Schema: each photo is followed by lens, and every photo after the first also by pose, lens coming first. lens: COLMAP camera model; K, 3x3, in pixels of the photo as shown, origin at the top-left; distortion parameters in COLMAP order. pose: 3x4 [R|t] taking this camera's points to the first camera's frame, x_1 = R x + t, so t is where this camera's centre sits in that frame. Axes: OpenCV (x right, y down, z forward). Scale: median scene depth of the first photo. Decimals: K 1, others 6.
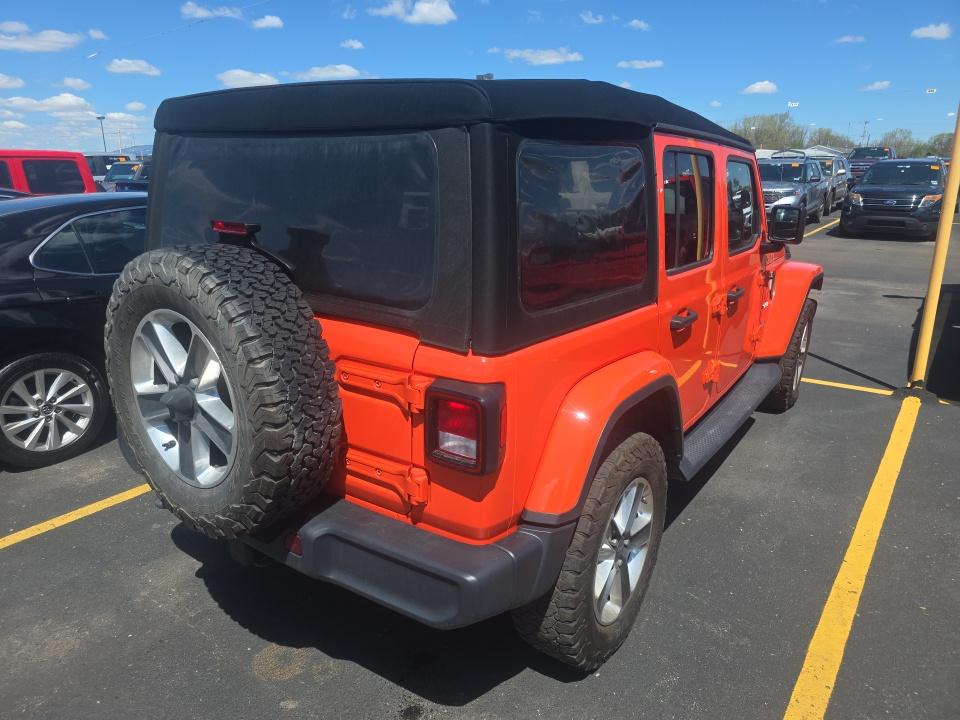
lens RADIAL K [[655.7, 0, 464.6], [0, 655.7, 355.4], [0, 0, 1]] dist [0.030826, -0.024281]
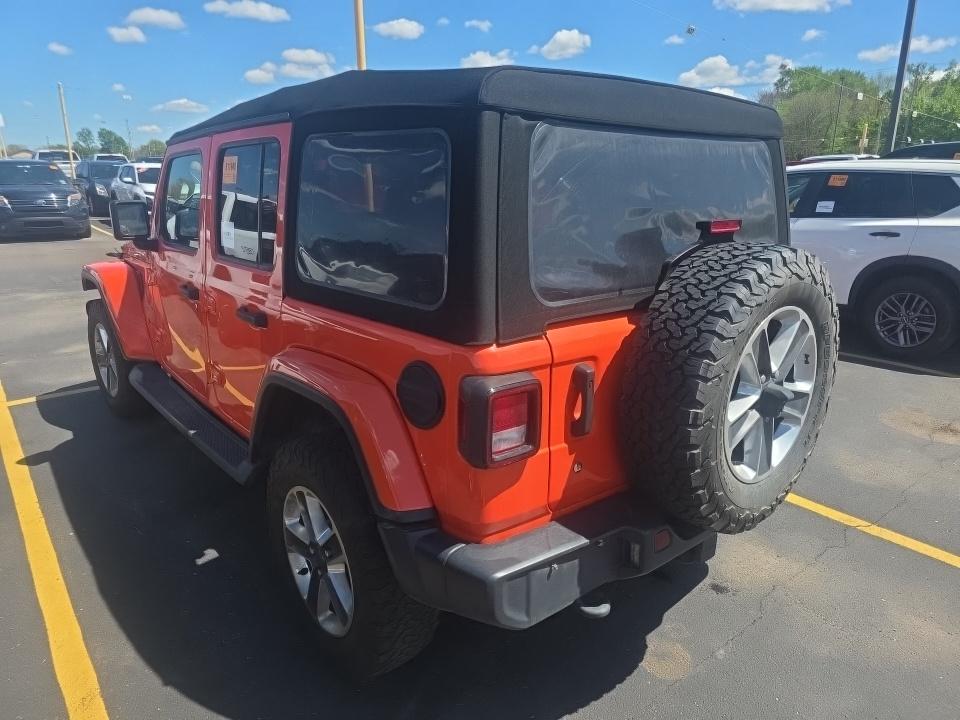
lens RADIAL K [[655.7, 0, 475.6], [0, 655.7, 357.6], [0, 0, 1]] dist [0.030826, -0.024281]
pose [[0.234257, -0.268172, 0.934456, -1.161400], [0.265198, 0.942374, 0.203963, -0.250242], [-0.935304, 0.200036, 0.291876, 0.884833]]
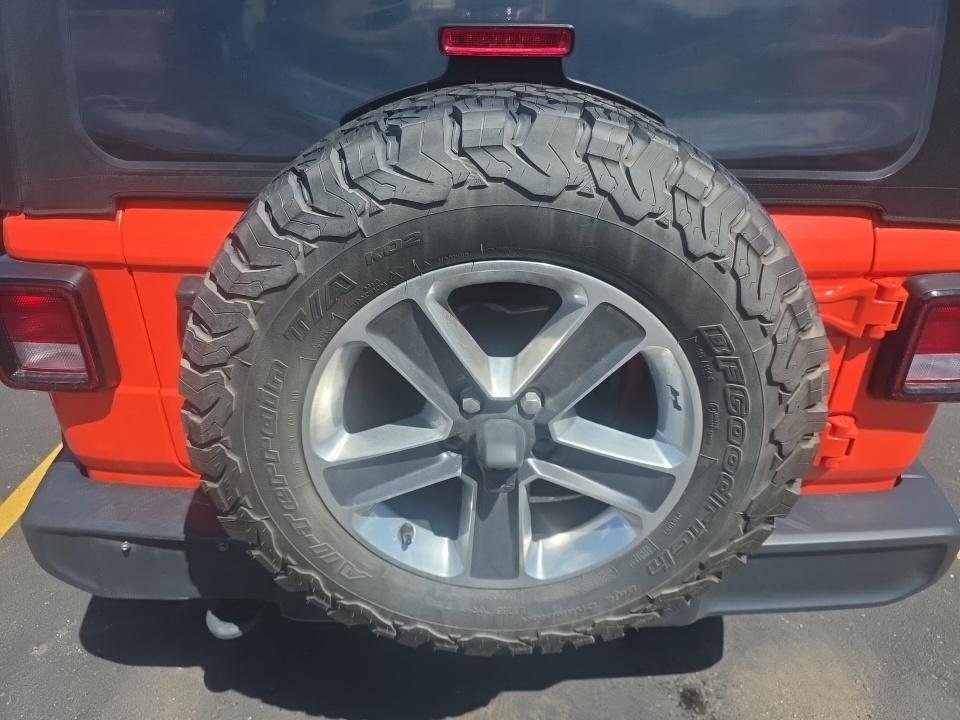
lens RADIAL K [[655.7, 0, 473.9], [0, 655.7, 365.6], [0, 0, 1]] dist [0.030826, -0.024281]
pose [[0.812365, -0.296522, 0.502134, -0.518069], [0.168625, 0.943732, 0.284491, -0.095651], [-0.558238, -0.146438, 0.816656, 0.503678]]
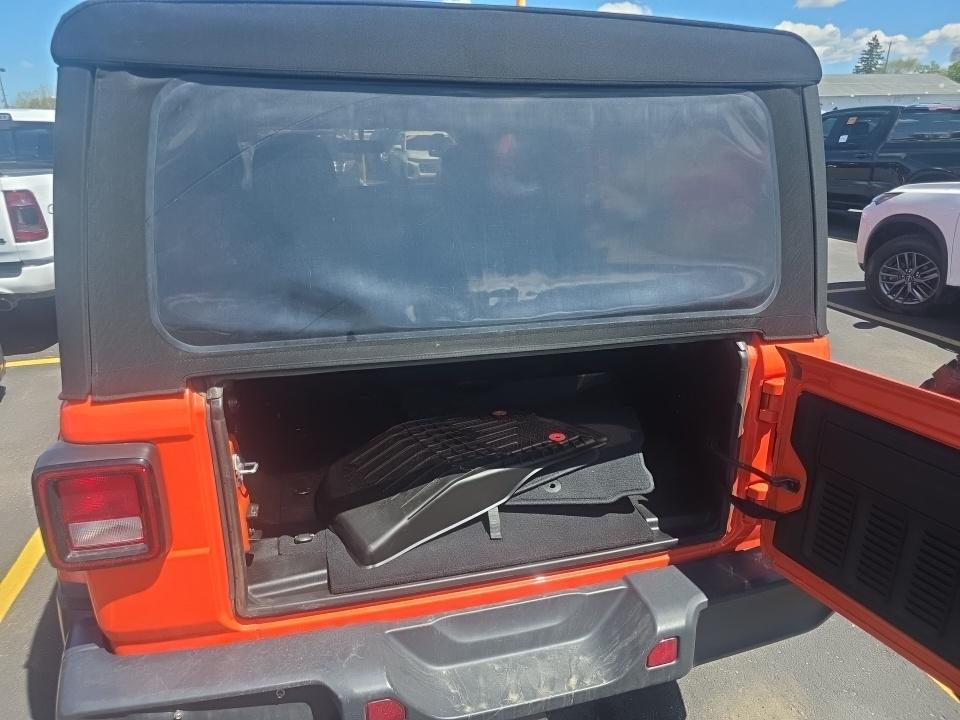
lens RADIAL K [[655.7, 0, 474.4], [0, 655.7, 362.5], [0, 0, 1]] dist [0.030826, -0.024281]
pose [[0.621302, -0.266776, 0.736759, -0.688837], [0.229255, 0.961003, 0.154644, -0.155855], [-0.749283, 0.072825, 0.658233, 0.519013]]
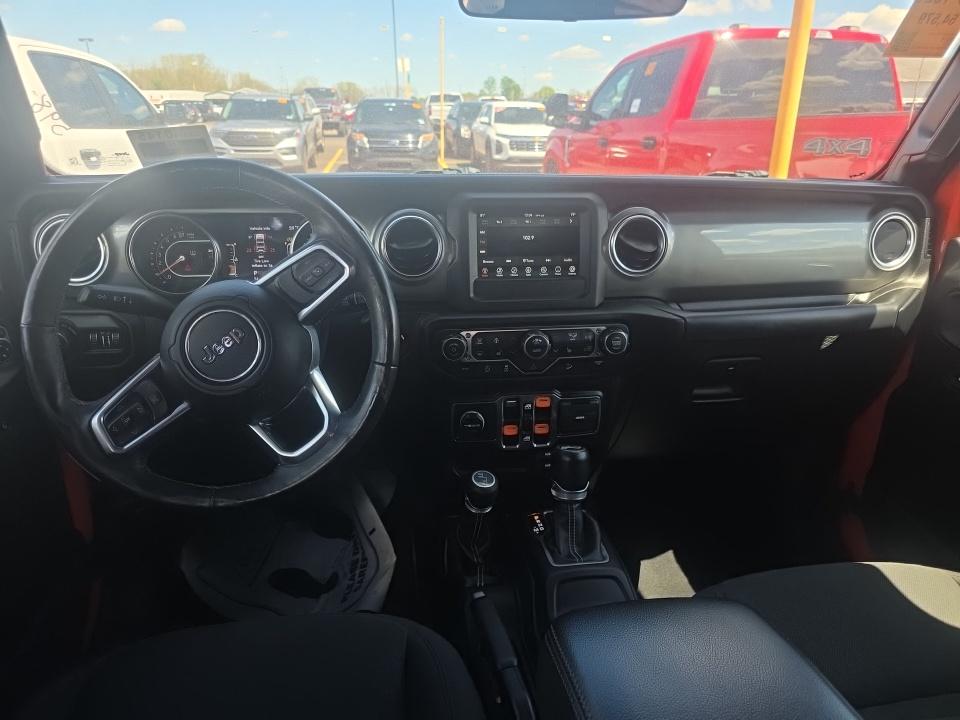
lens RADIAL K [[655.7, 0, 479.5], [0, 655.7, 353.1], [0, 0, 1]] dist [0.030826, -0.024281]
pose [[0.695264, -0.241260, 0.677054, 0.093582], [0.190875, 0.970134, 0.149687, -0.337403], [-0.692946, 0.025161, 0.720550, 1.459348]]
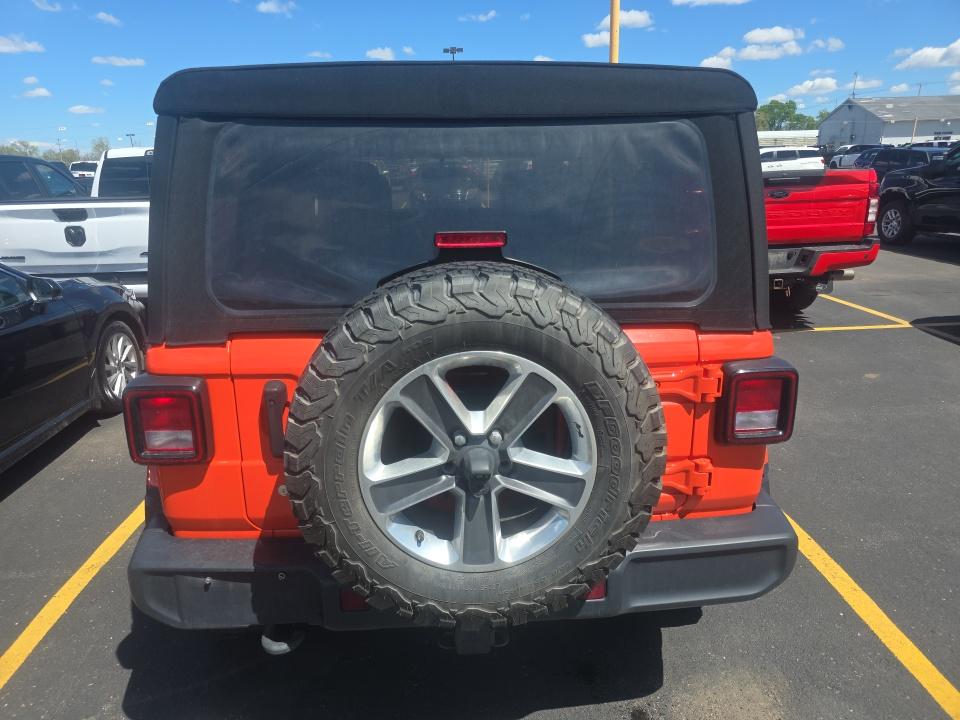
lens RADIAL K [[655.7, 0, 472.1], [0, 655.7, 357.1], [0, 0, 1]] dist [0.030826, -0.024281]
pose [[0.769543, -0.199853, 0.606516, -0.687504], [0.201557, 0.977232, 0.066272, -0.085467], [-0.605952, 0.071248, 0.792304, 0.304668]]
